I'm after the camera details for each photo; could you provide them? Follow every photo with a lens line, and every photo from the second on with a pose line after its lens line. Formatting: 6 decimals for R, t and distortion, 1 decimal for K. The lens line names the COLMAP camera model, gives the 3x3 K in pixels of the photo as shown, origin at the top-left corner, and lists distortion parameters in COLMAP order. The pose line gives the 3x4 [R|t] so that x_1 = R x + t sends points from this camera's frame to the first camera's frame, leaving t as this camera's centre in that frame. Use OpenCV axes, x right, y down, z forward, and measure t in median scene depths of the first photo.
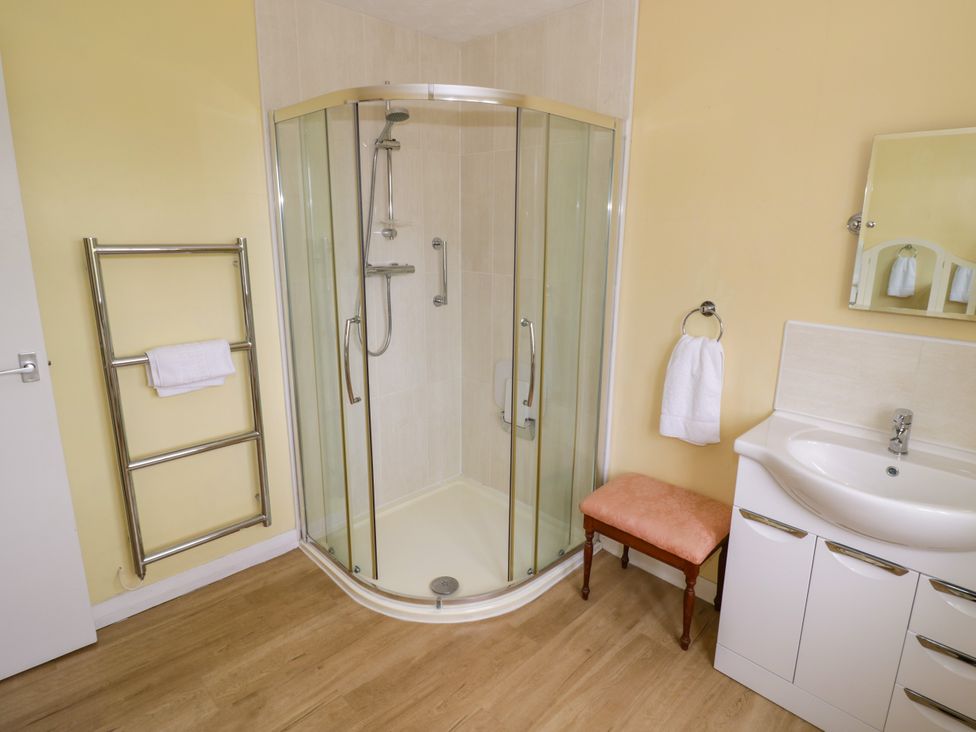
lens RADIAL K [[531.2, 0, 509.3], [0, 531.2, 353.7], [0, 0, 1]] dist [-0.000754, -0.000986]
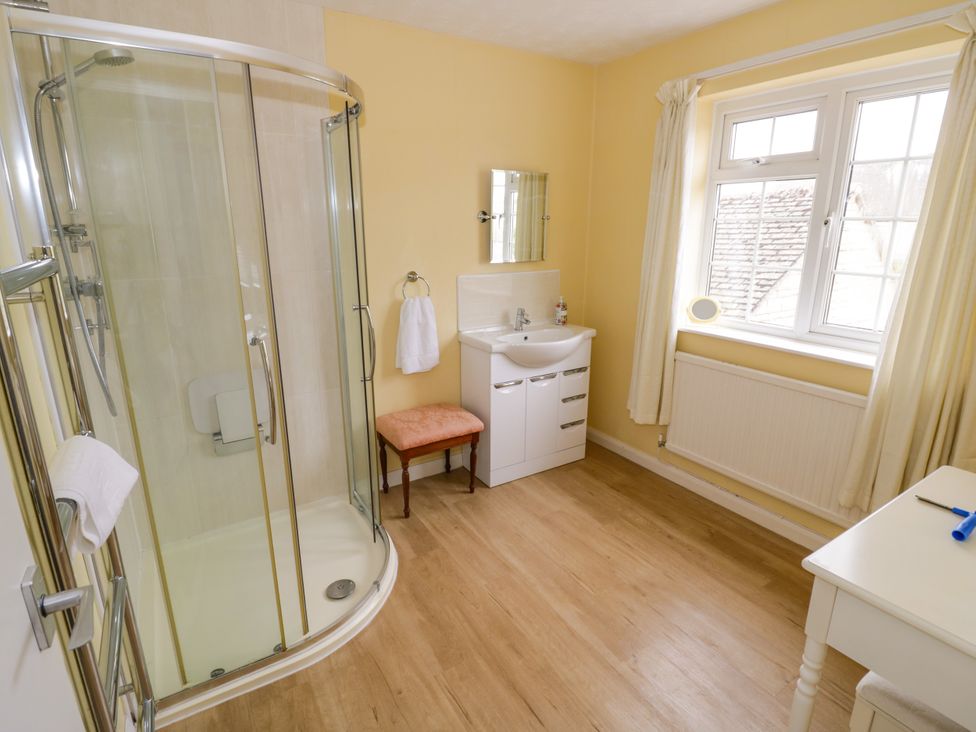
lens RADIAL K [[513.7, 0, 488.5], [0, 513.7, 360.8], [0, 0, 1]] dist [0.004180, -0.016933]
pose [[0.225259, -0.265096, 0.937540, -1.006501], [0.217332, 0.951698, 0.216882, -0.134678], [-0.949750, 0.154903, 0.271993, 0.499600]]
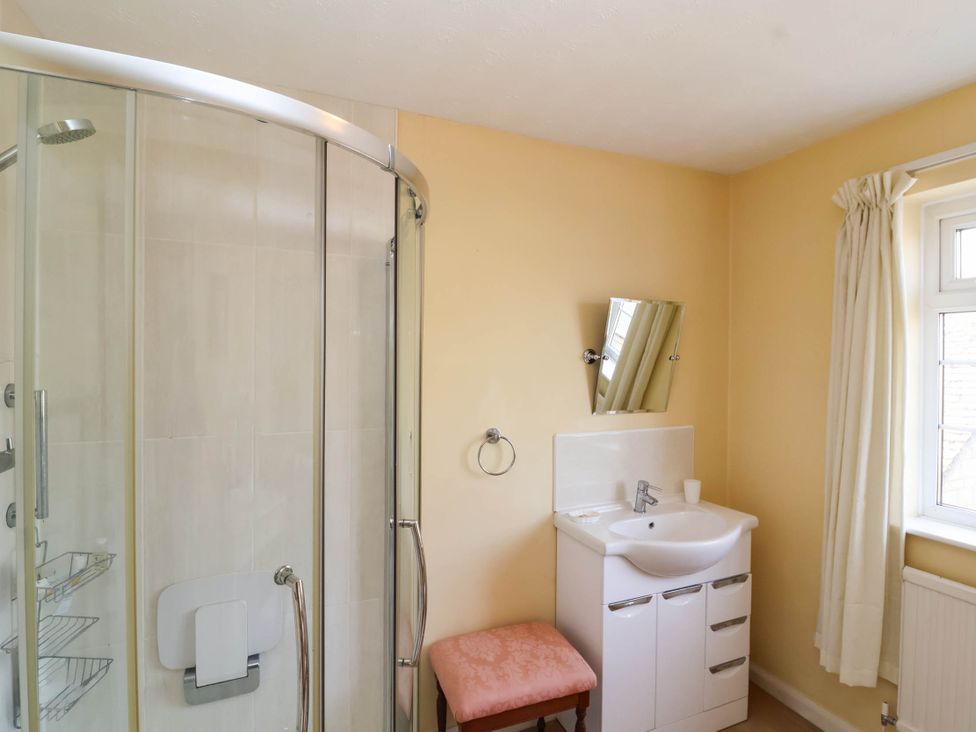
lens RADIAL K [[513.6, 0, 482.4], [0, 513.6, 359.9], [0, 0, 1]] dist [0.004201, -0.015560]
pose [[0.388057, -0.025588, 0.921280, -0.602974], [0.202777, 0.977490, -0.058263, -0.189993], [-0.899051, 0.209424, 0.384510, 0.644684]]
